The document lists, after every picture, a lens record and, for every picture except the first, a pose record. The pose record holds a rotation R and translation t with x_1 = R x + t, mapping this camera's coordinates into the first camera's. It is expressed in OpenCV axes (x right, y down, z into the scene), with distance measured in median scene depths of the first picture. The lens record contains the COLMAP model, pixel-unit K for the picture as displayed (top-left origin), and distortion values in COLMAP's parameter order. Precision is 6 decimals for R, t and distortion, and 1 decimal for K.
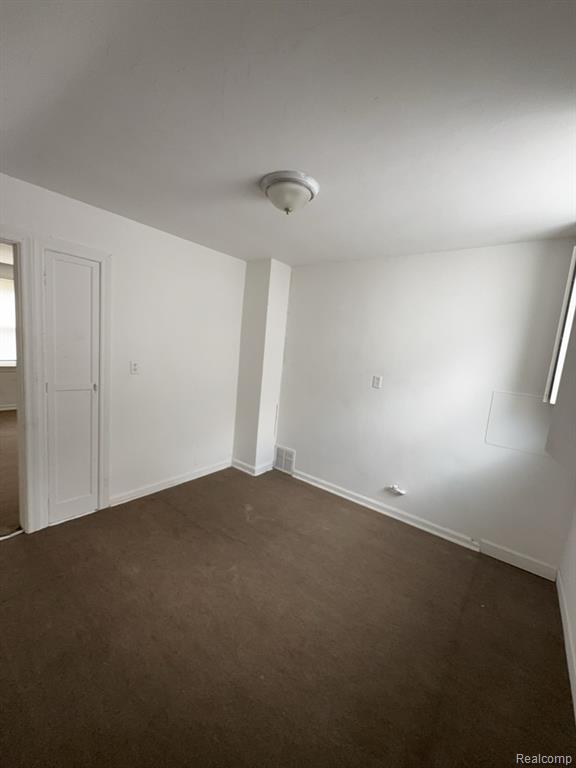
lens RADIAL K [[308.0, 0, 286.6], [0, 308.0, 385.9], [0, 0, 1]] dist [0.000193, 0.000003]
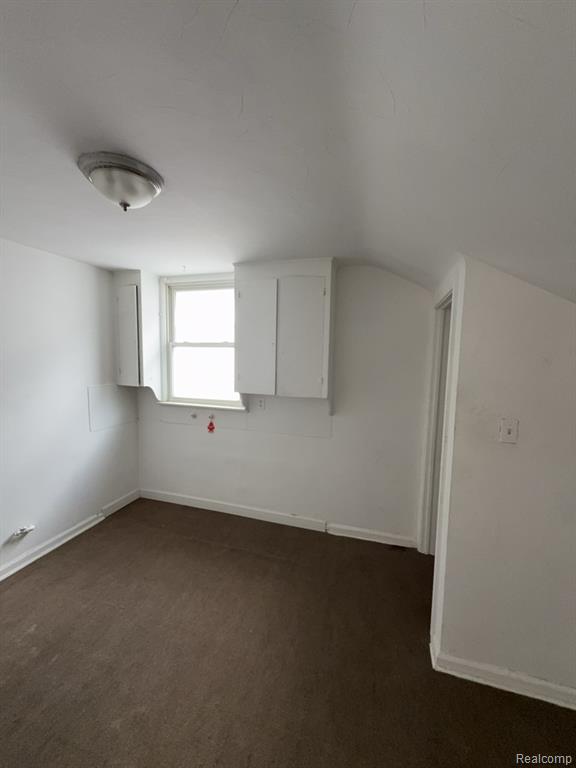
lens RADIAL K [[308.0, 0, 289.2], [0, 308.0, 383.9], [0, 0, 1]] dist [0.000193, 0.000003]
pose [[-0.370145, -0.175355, 0.912274, -0.648208], [0.070575, 0.973877, 0.215832, -0.185395], [-0.926289, 0.144273, -0.348100, 0.659487]]
